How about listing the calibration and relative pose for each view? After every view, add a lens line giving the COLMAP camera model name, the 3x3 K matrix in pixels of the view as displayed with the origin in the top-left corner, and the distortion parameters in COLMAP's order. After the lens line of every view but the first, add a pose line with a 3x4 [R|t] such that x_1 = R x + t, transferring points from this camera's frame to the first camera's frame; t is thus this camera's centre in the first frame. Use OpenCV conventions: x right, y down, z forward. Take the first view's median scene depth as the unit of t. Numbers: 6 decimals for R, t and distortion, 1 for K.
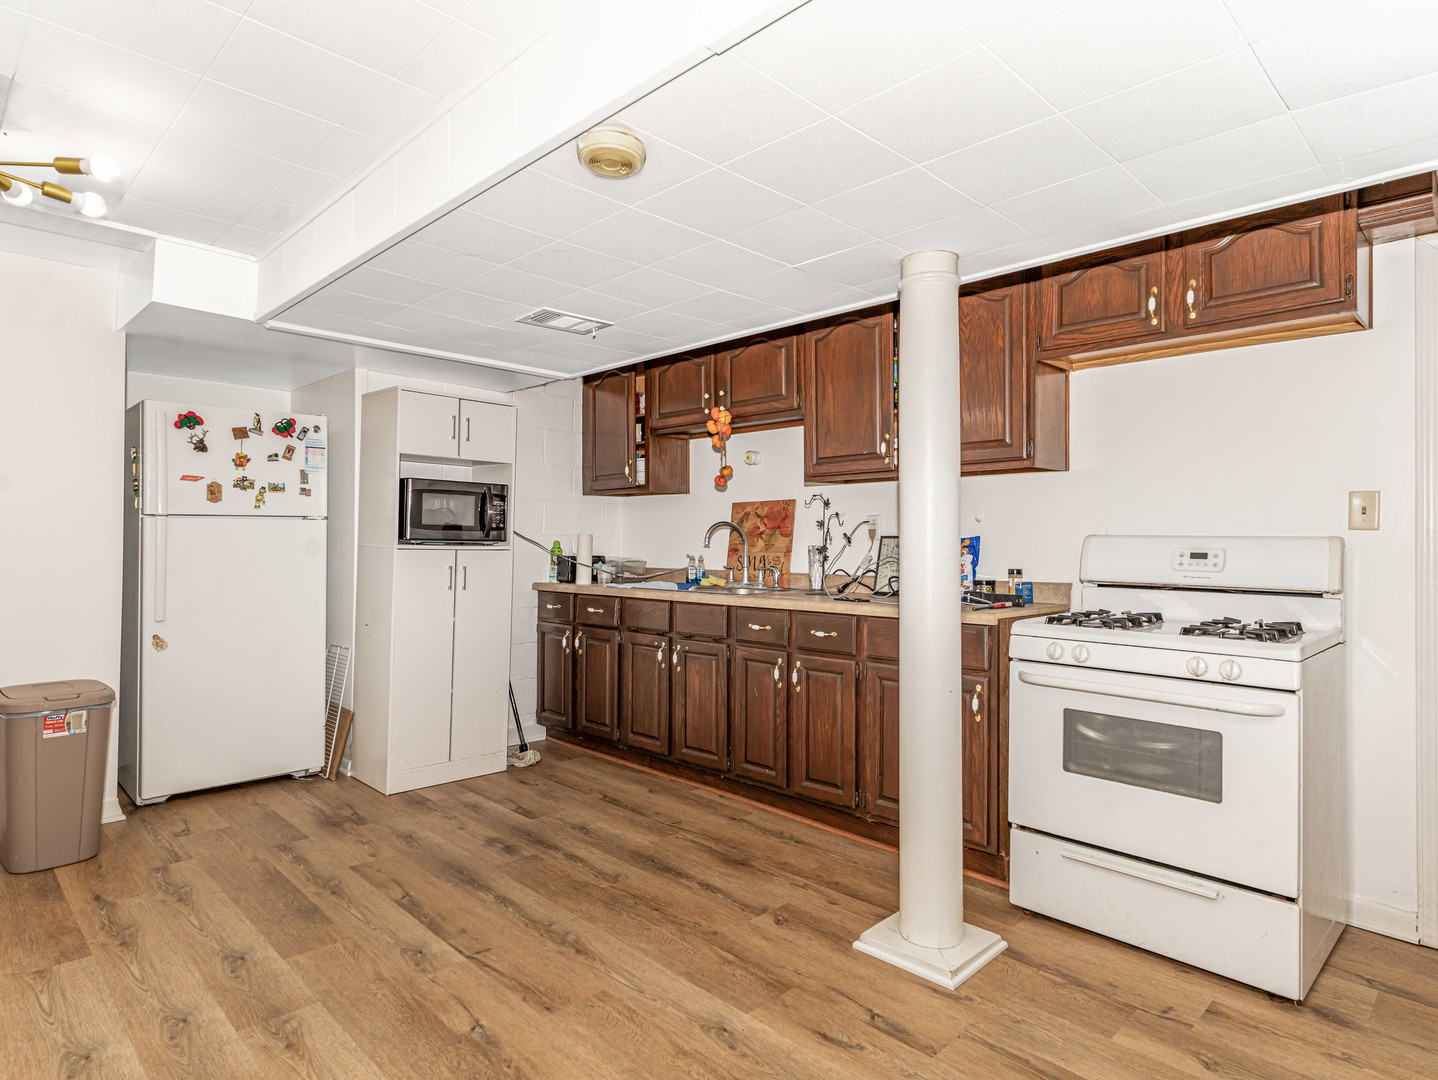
lens RADIAL K [[823.5, 0, 715.5], [0, 823.5, 533.5], [0, 0, 1]] dist [0.014294, -0.000004]
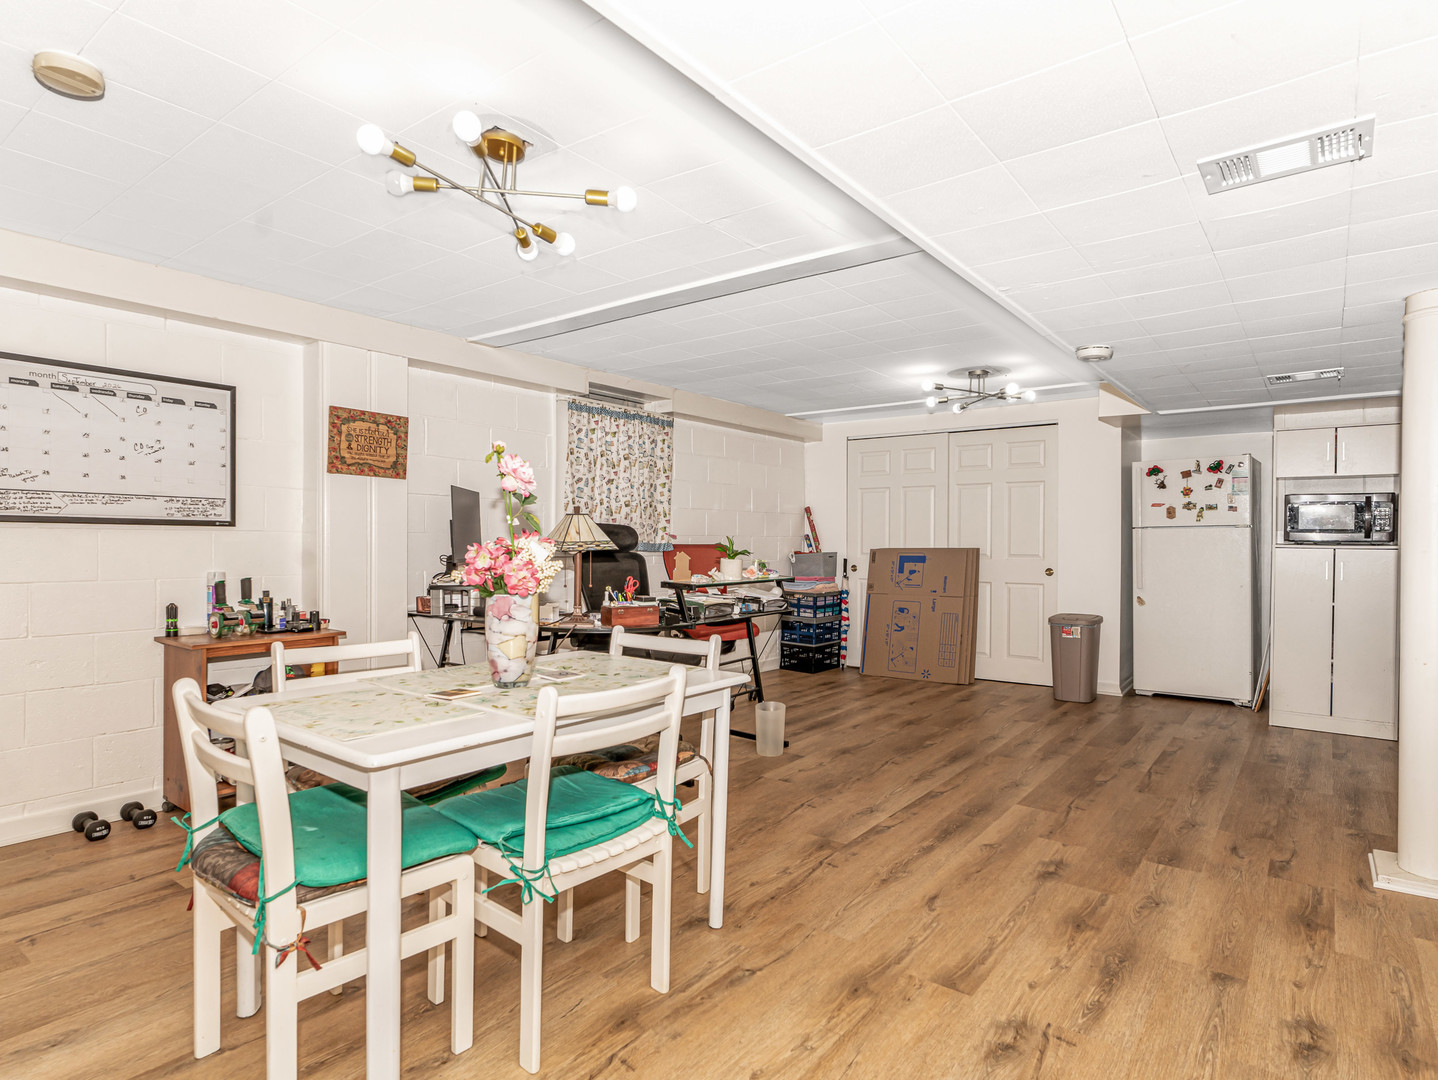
lens RADIAL K [[791.2, 0, 715.3], [0, 791.2, 544.5], [0, 0, 1]] dist [-0.011386, -0.000405]
pose [[0.140496, -0.003160, -0.990076, 0.790834], [0.009373, 0.999954, -0.001862, 0.007417], [0.990037, -0.009018, 0.140519, -0.106105]]
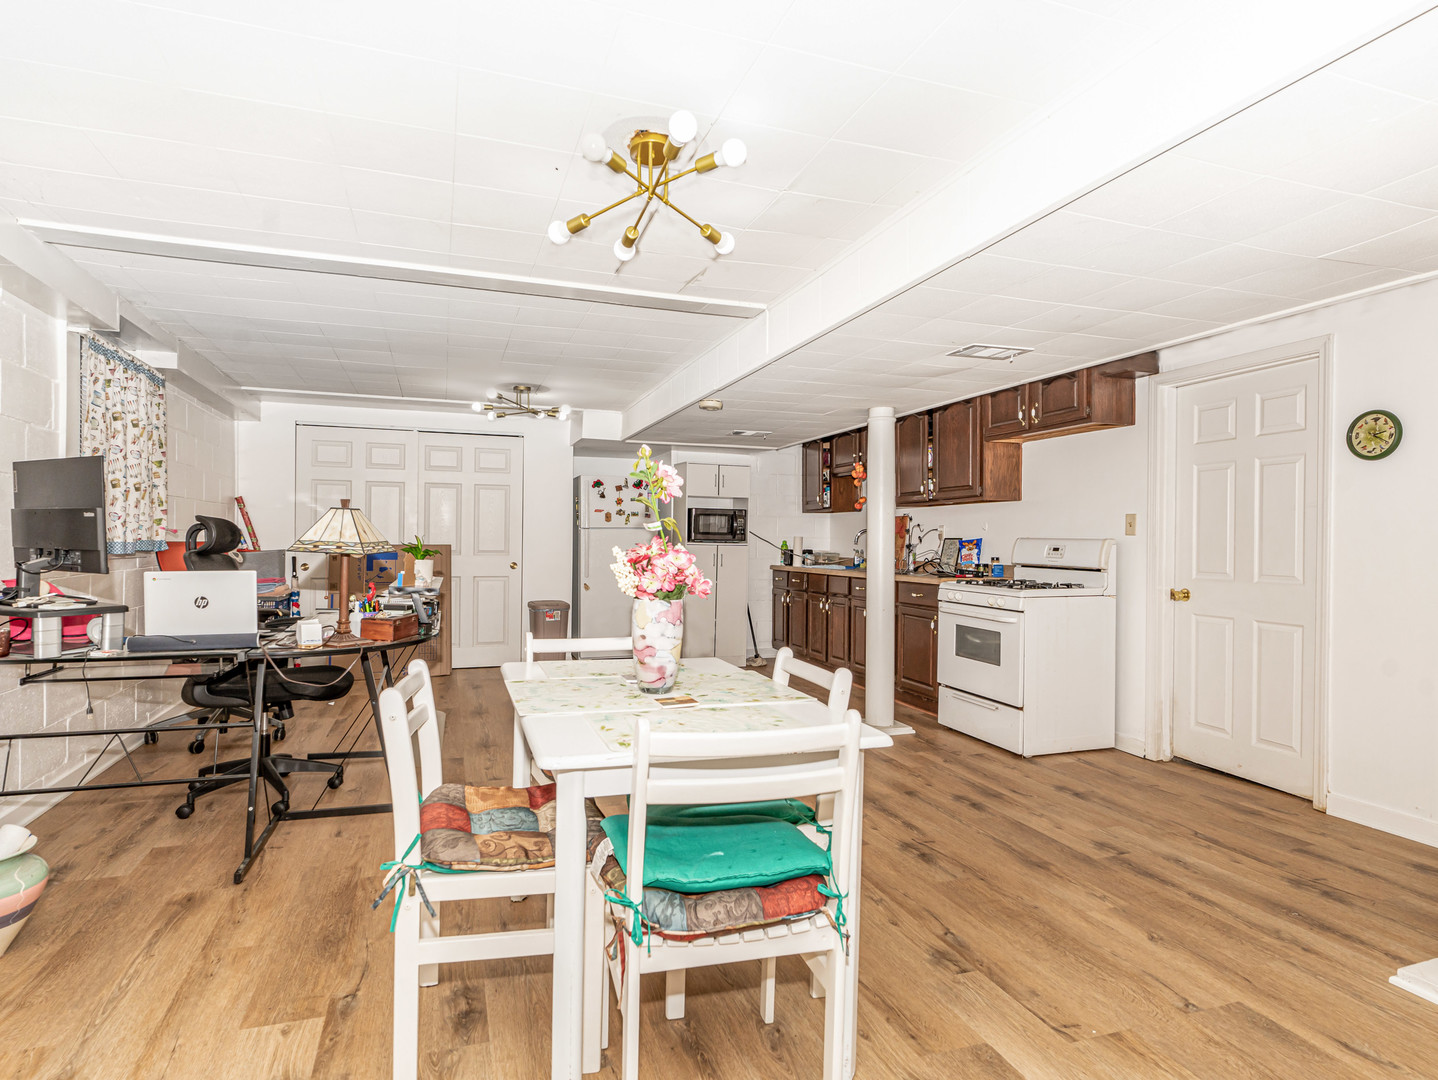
lens RADIAL K [[777.3, 0, 719.0], [0, 777.3, 540.0], [0, 0, 1]] dist [-0.026858, -0.001039]
pose [[0.902777, 0.001549, -0.430107, 0.487093], [0.001991, 0.999968, 0.007780, -0.006353], [0.430105, -0.007880, 0.902745, -0.646629]]
